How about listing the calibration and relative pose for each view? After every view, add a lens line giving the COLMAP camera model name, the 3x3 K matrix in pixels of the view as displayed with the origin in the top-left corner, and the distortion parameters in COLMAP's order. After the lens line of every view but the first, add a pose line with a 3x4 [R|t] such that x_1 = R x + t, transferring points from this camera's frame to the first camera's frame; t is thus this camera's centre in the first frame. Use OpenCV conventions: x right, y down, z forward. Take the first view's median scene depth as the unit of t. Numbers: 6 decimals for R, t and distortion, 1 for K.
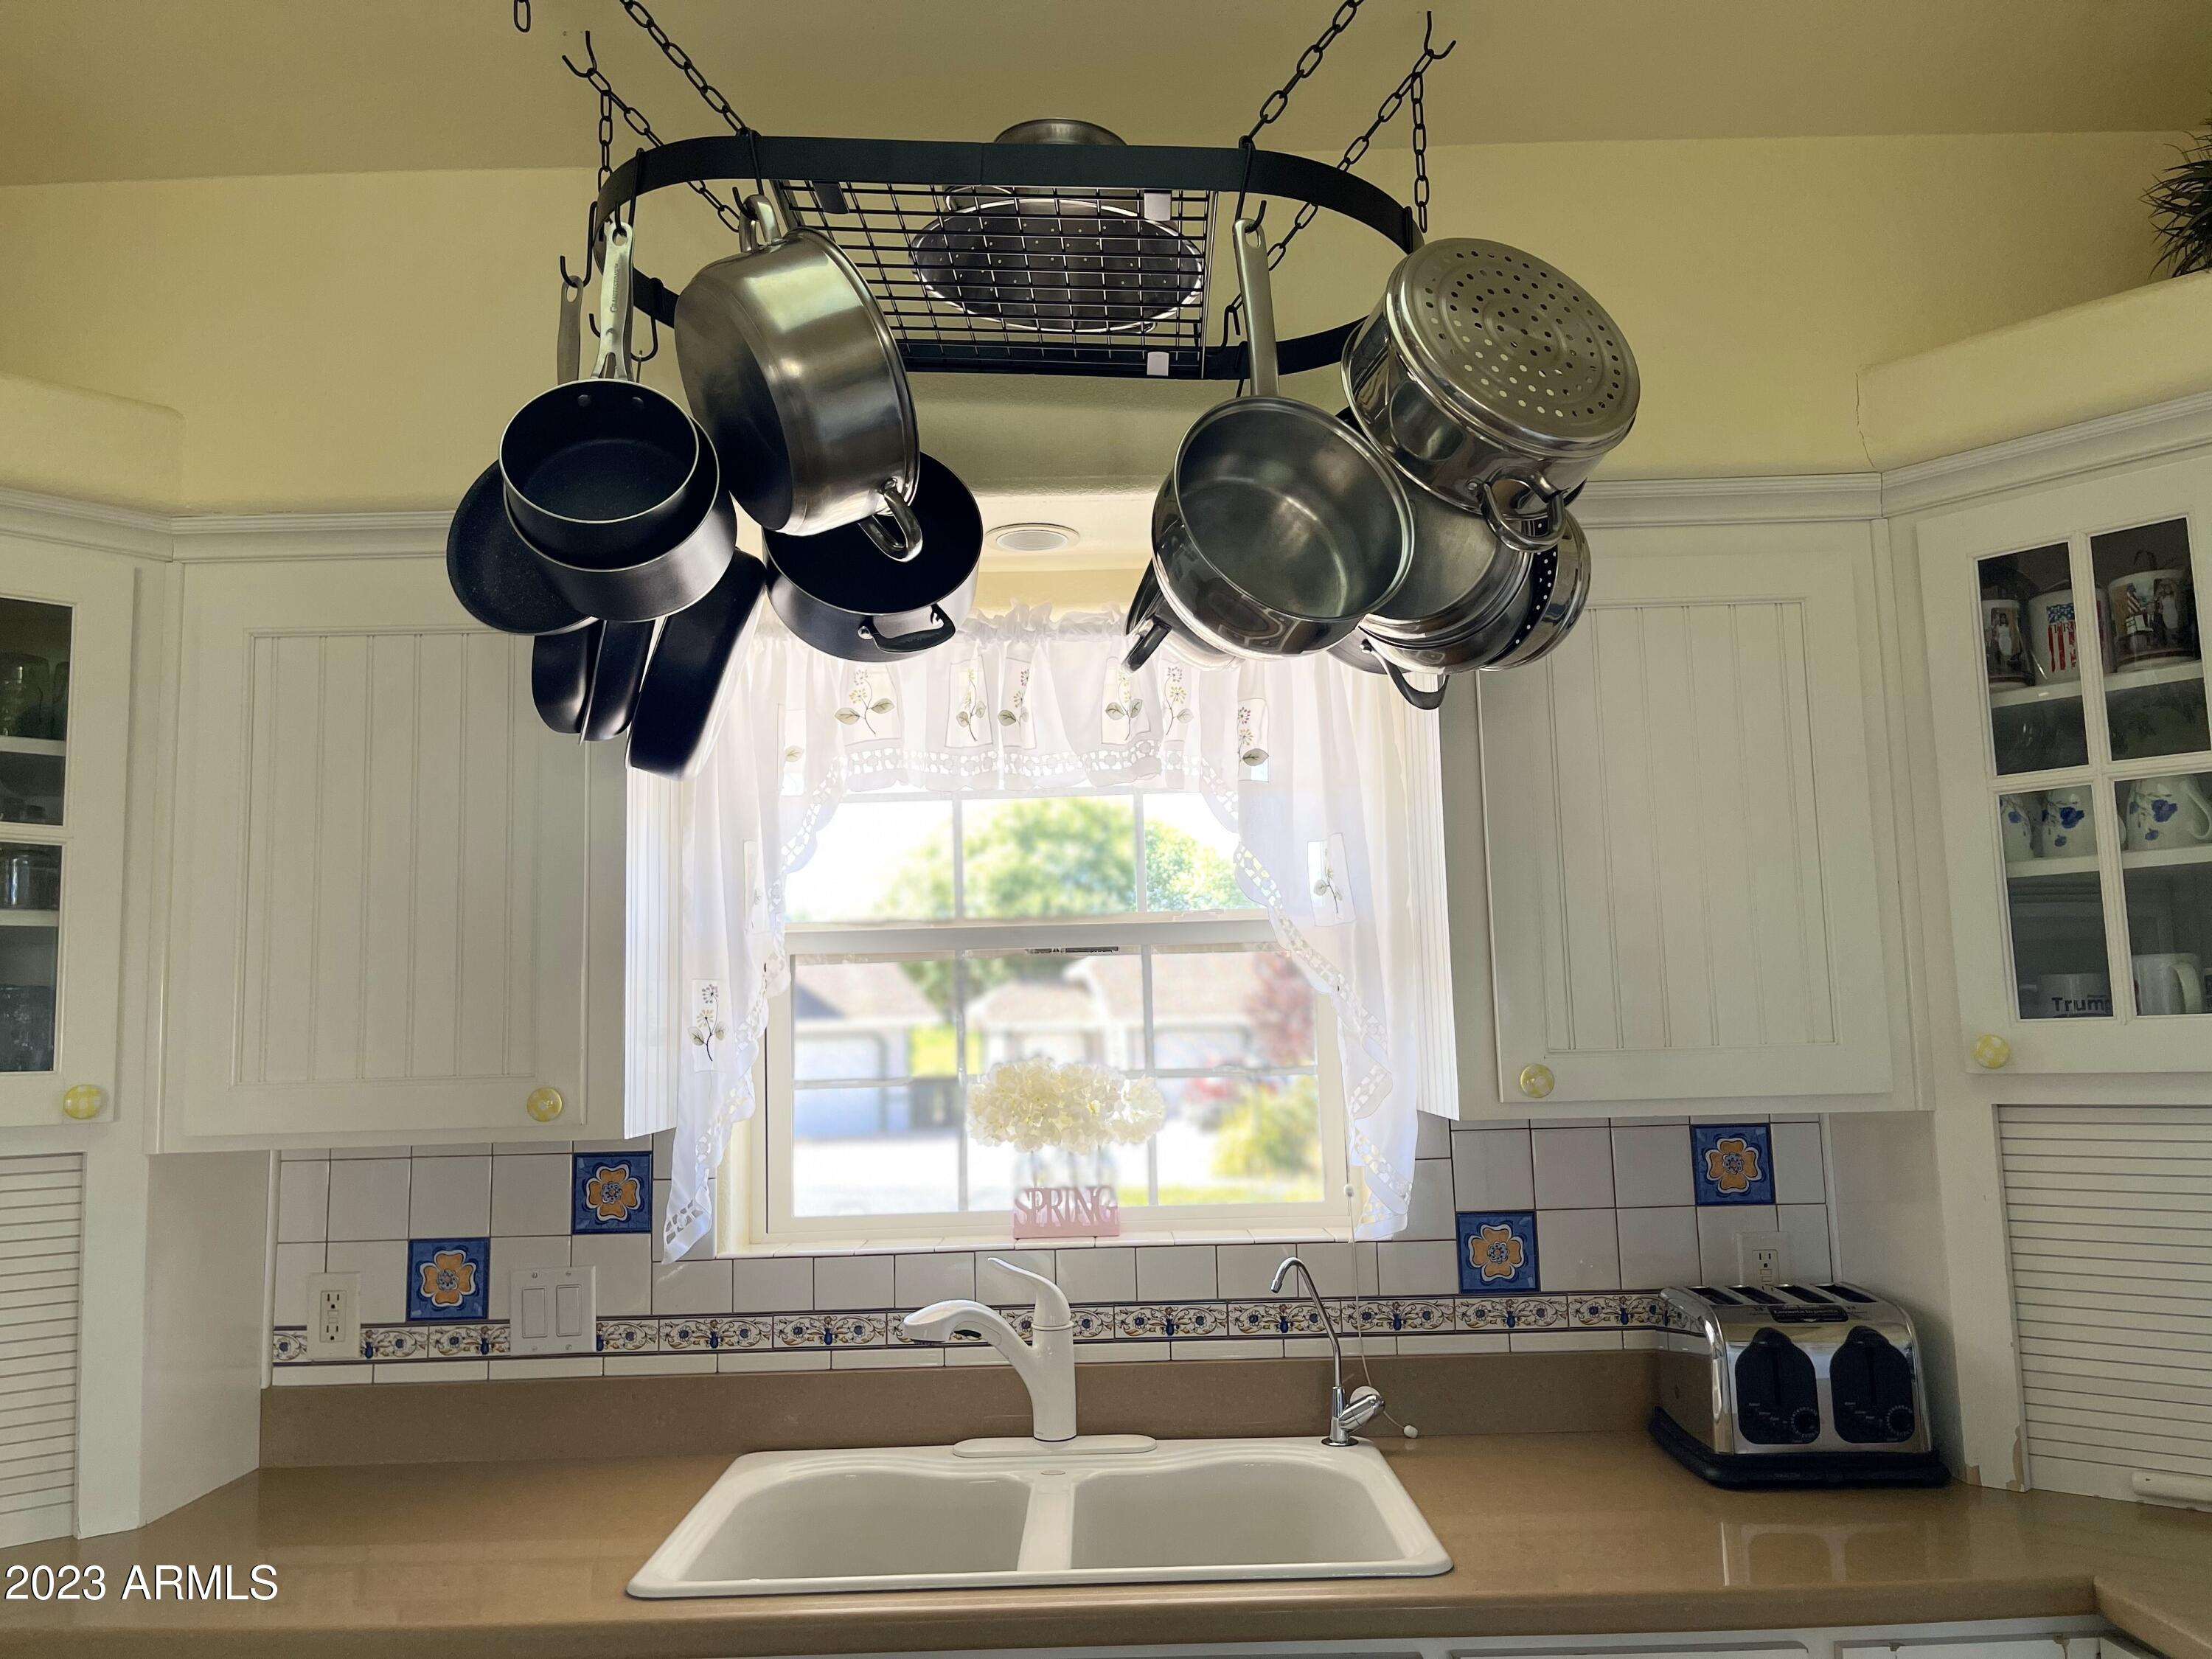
lens RADIAL K [[1729.7, 0, 1106.0], [0, 1729.7, 829.5], [0, 0, 1]] dist [0.053865, -0.000514]
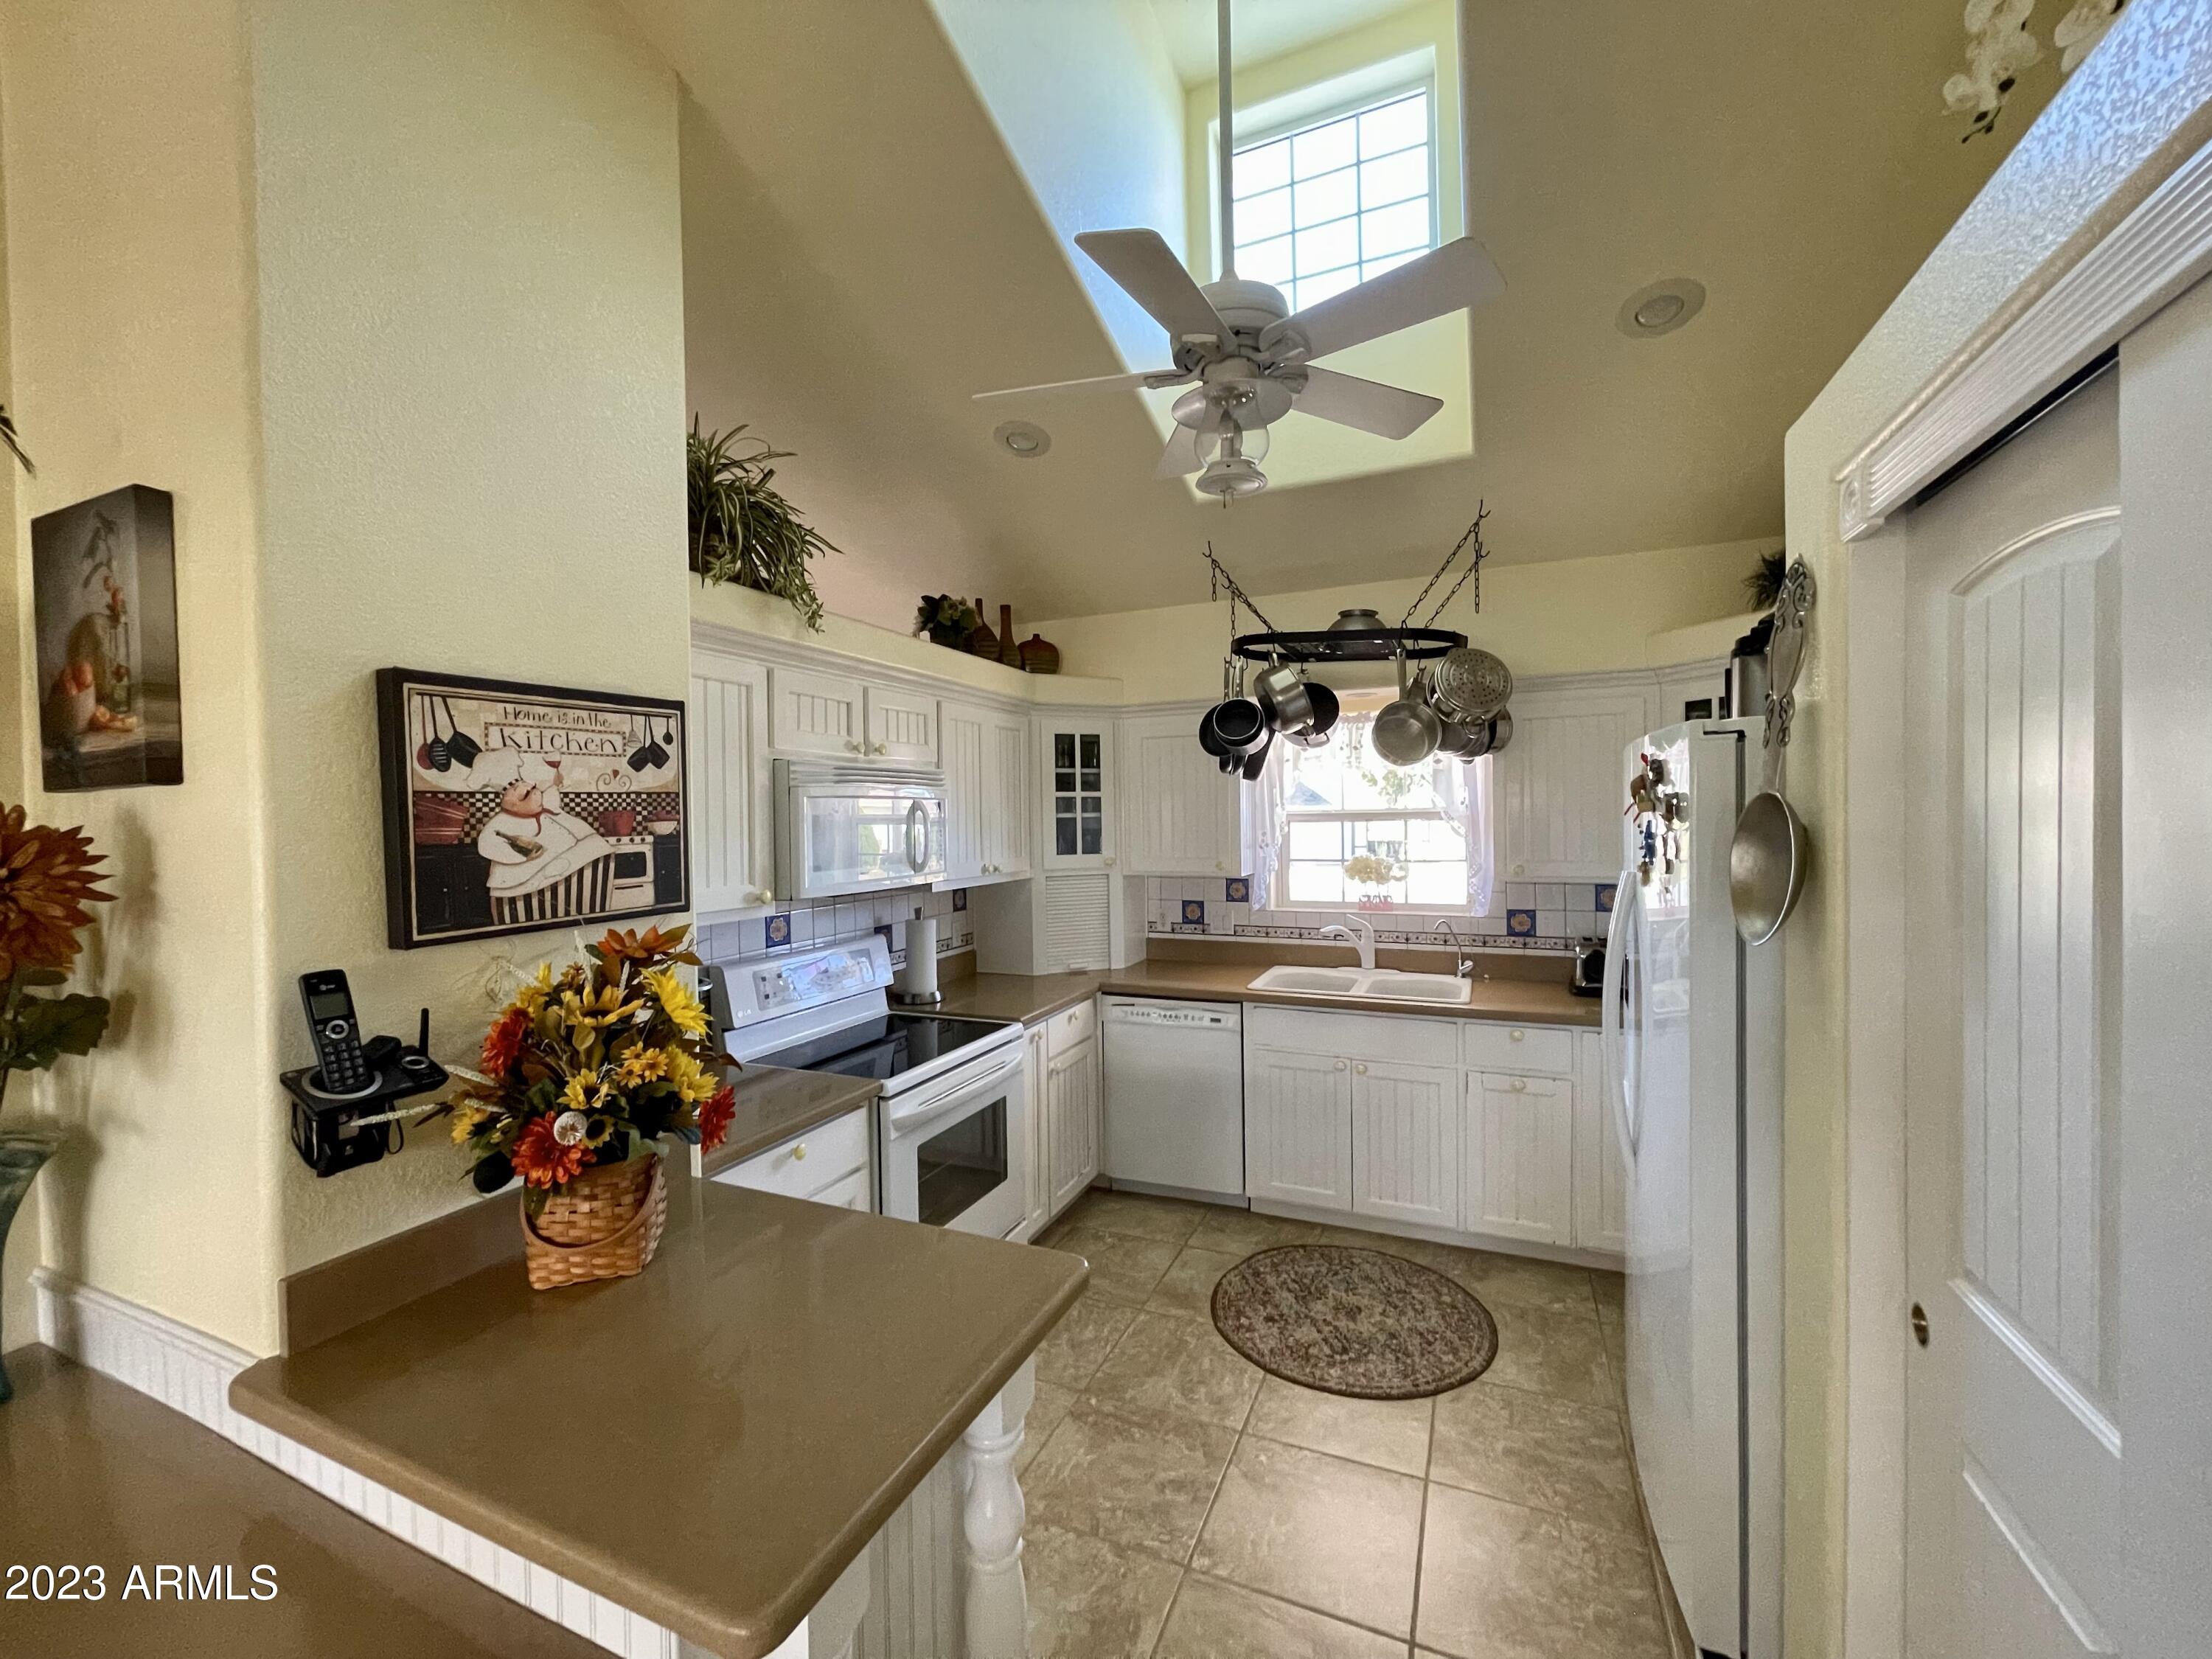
lens RADIAL K [[888.0, 0, 1106.0], [0, 888.0, 829.5], [0, 0, 1]] dist [-0.001378, -0.000227]
pose [[0.918629, 0.018616, -0.394682, 0.174557], [0.037252, 0.990359, 0.133419, -0.160090], [0.393361, -0.137265, 0.909079, -0.705095]]
